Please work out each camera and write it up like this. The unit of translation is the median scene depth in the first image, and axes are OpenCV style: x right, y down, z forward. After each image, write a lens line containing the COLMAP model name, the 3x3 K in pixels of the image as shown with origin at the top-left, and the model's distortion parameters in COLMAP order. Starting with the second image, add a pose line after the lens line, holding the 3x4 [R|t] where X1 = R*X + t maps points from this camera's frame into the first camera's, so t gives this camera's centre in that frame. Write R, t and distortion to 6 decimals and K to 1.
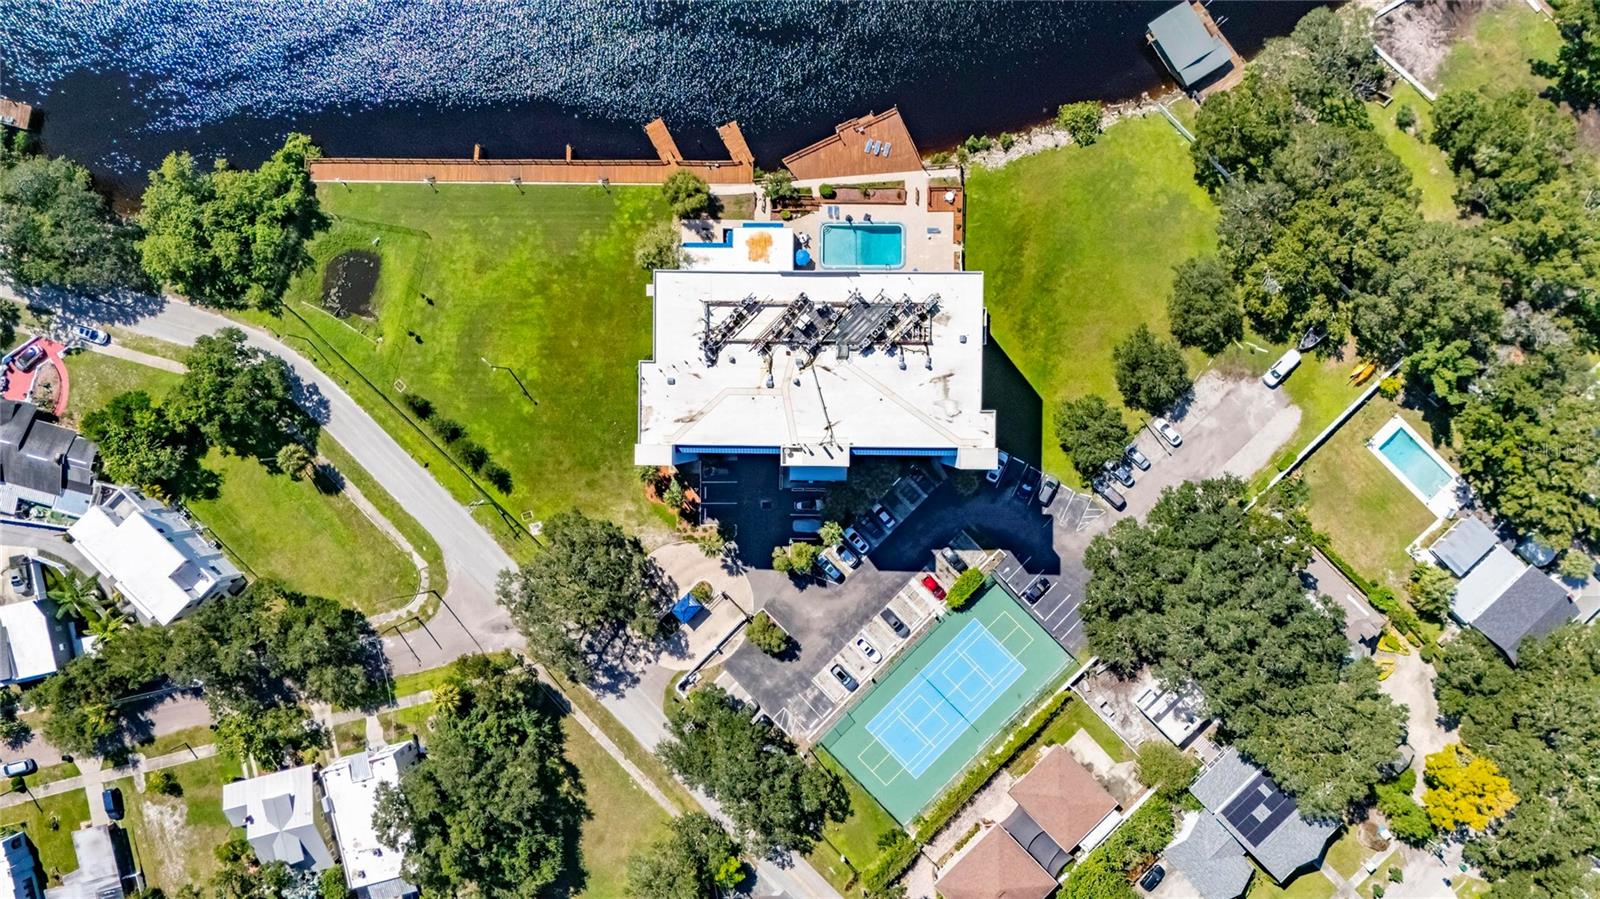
lens RADIAL K [[1170.5, 0, 795.3], [0, 1170.5, 448.0], [0, 0, 1]] dist [0.076333, -0.077340]
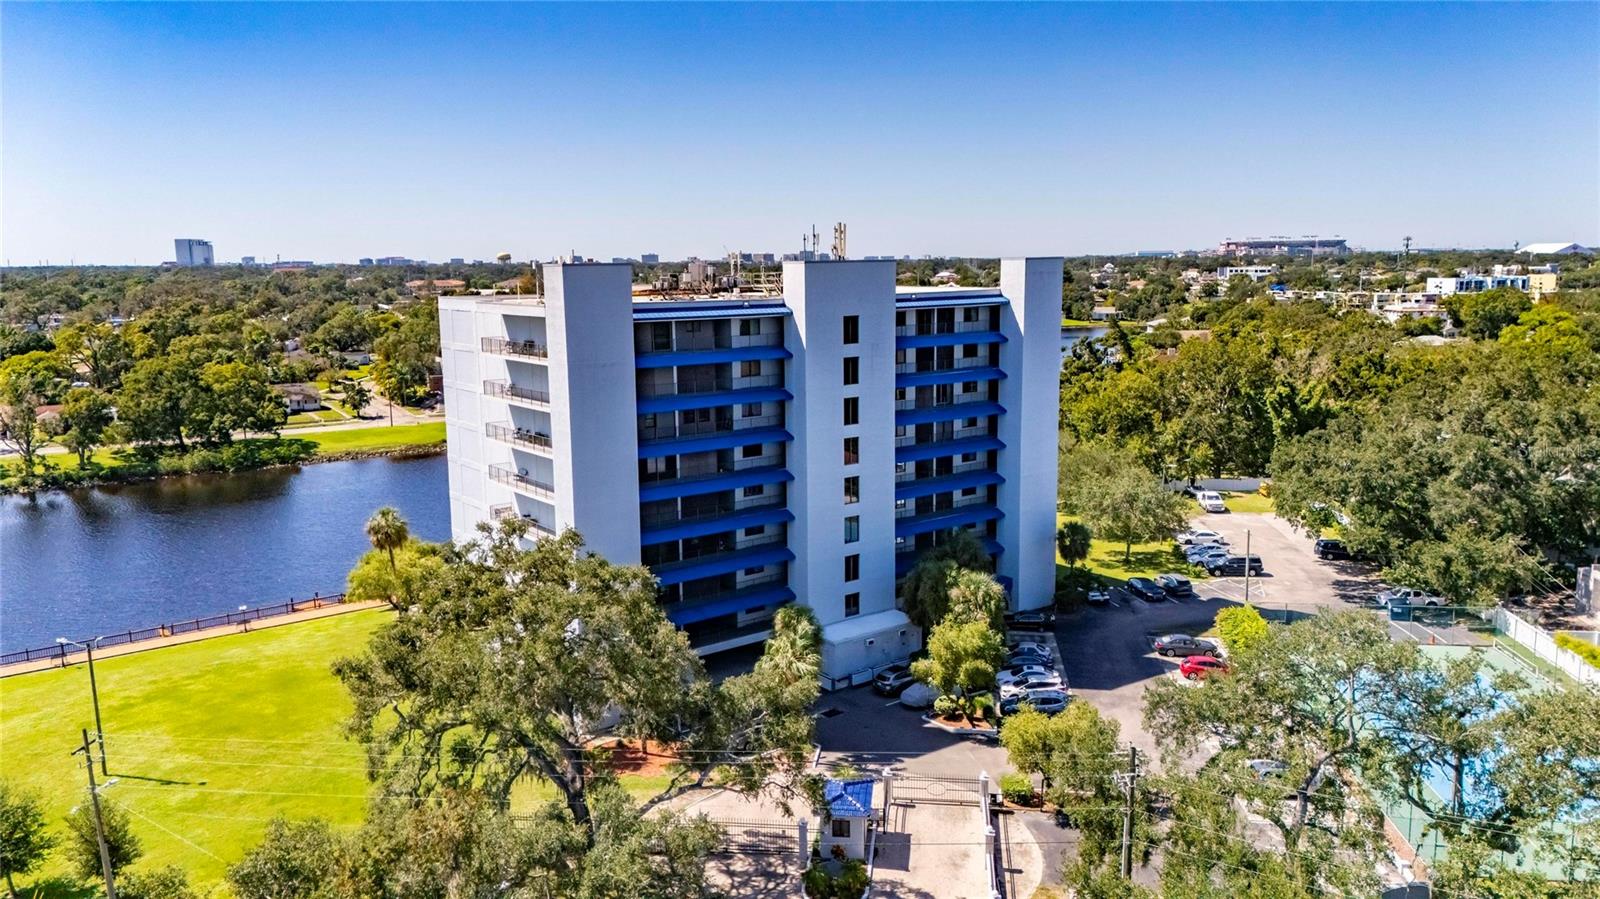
lens RADIAL K [[1170.5, 0, 803.3], [0, 1170.5, 450.7], [0, 0, 1]] dist [0.076333, -0.077340]
pose [[0.783826, -0.077312, 0.616149, -0.300605], [0.620942, 0.108651, -0.776290, 0.378213], [-0.006928, 0.991069, 0.133170, 0.844359]]
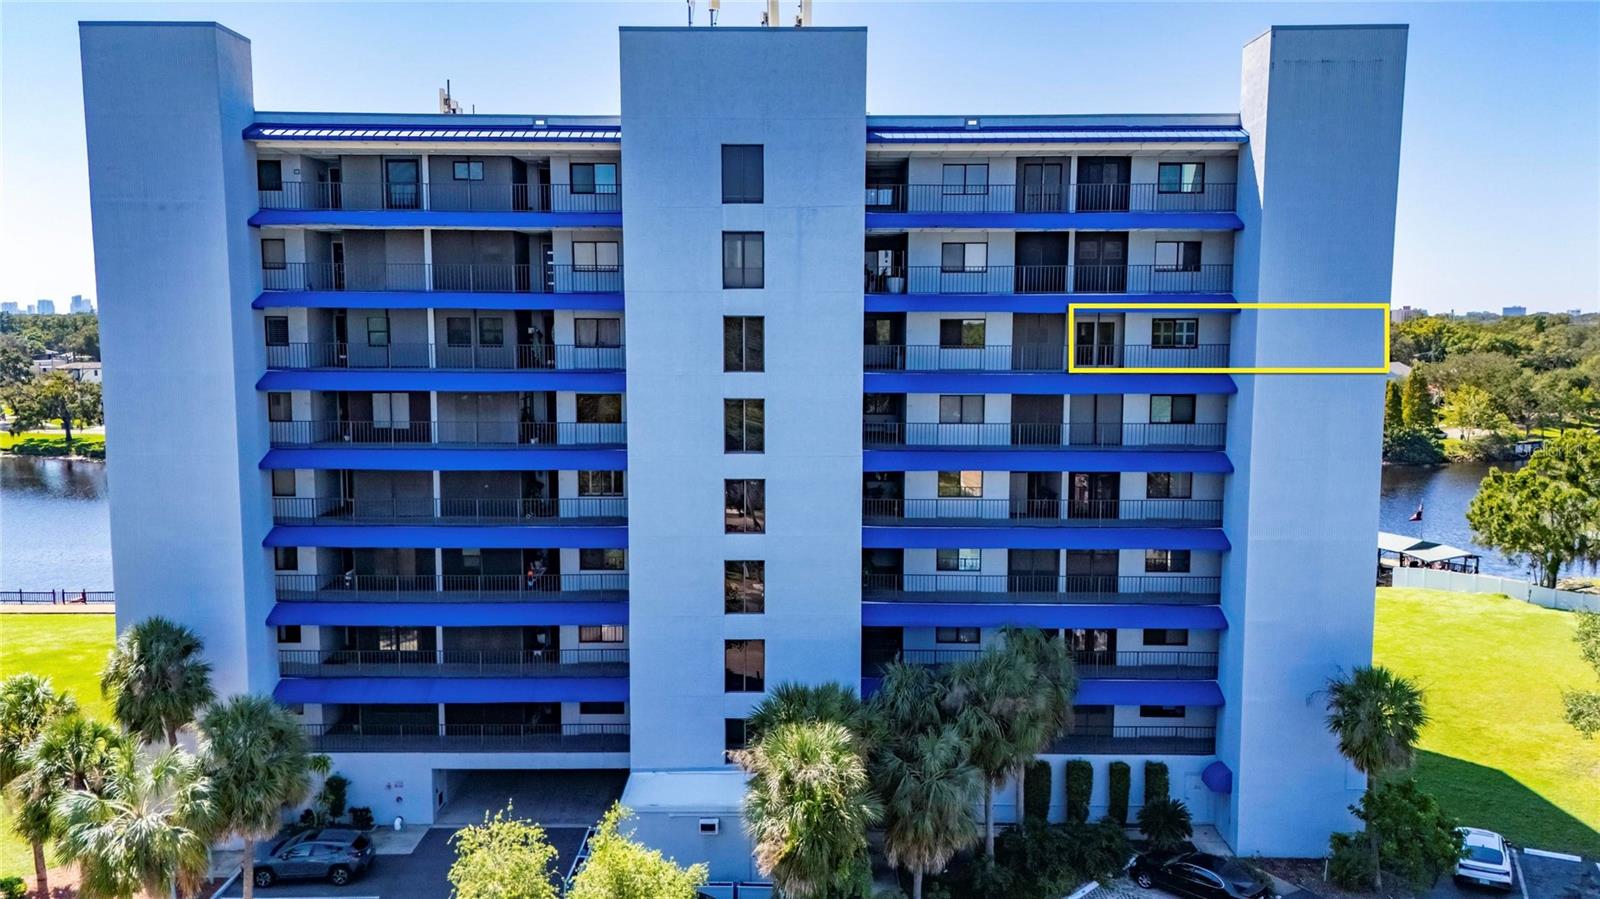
lens RADIAL K [[1170.5, 0, 796.8], [0, 1170.5, 448.1], [0, 0, 1]] dist [0.076333, -0.077340]
pose [[0.999462, 0.031778, 0.008157, 0.025577], [0.005230, 0.091102, -0.995828, 0.250696], [-0.032389, 0.995334, 0.090887, 0.892022]]
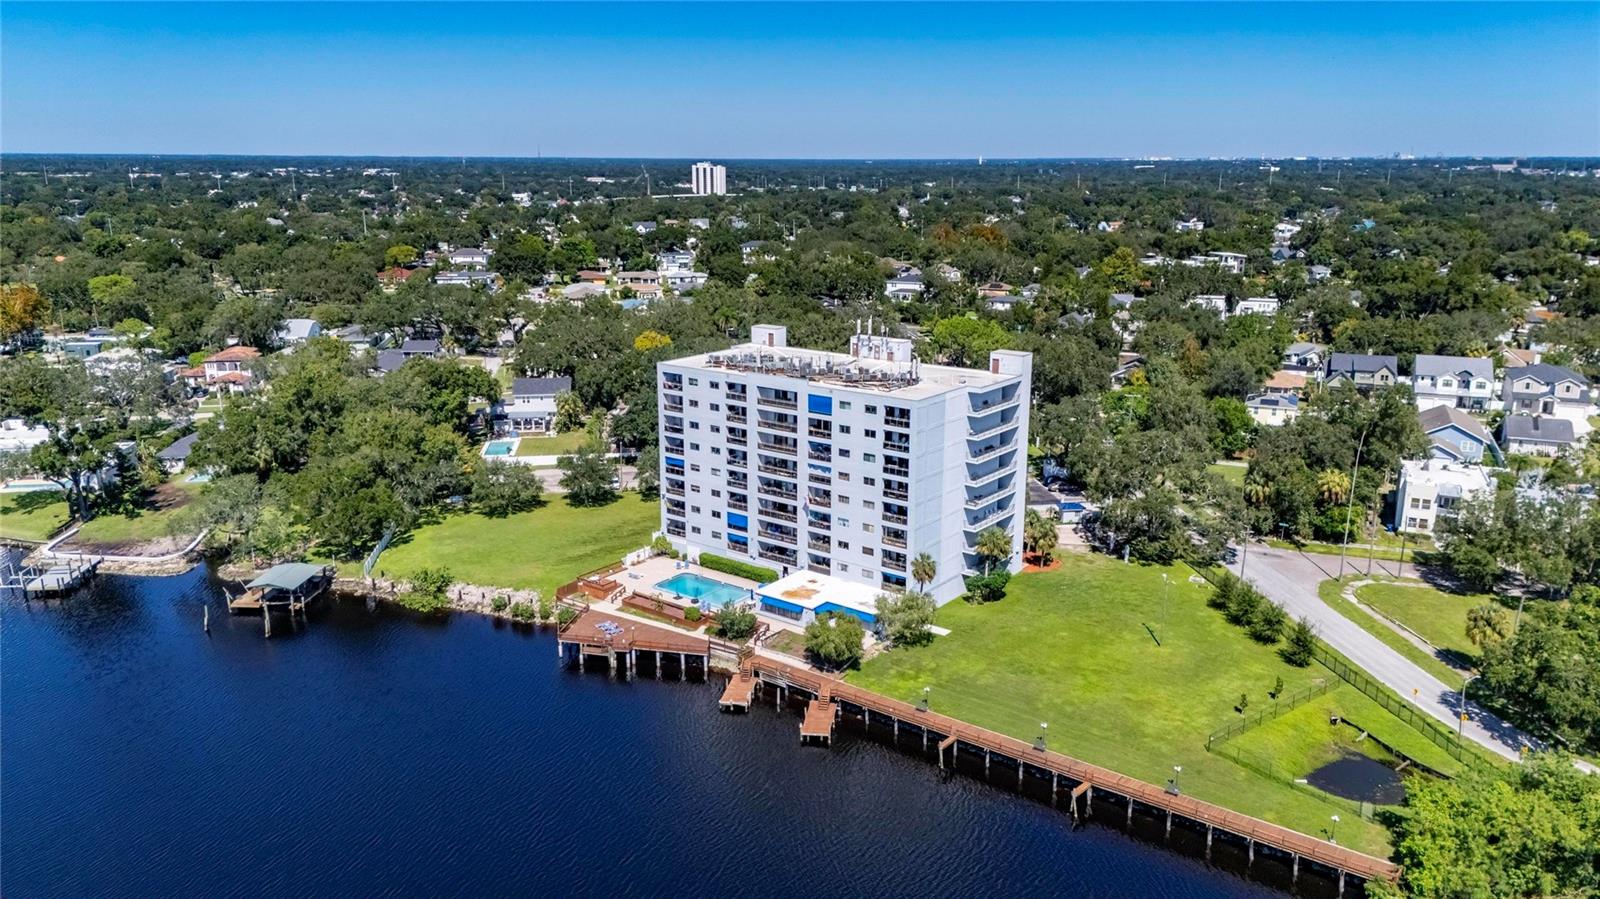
lens RADIAL K [[1170.5, 0, 803.6], [0, 1170.5, 427.4], [0, 0, 1]] dist [0.076333, -0.077340]
pose [[-0.800212, -0.103952, 0.590640, -0.498141], [0.598943, -0.188563, 0.778274, -0.776381], [0.030470, 0.976544, 0.213152, 0.698524]]
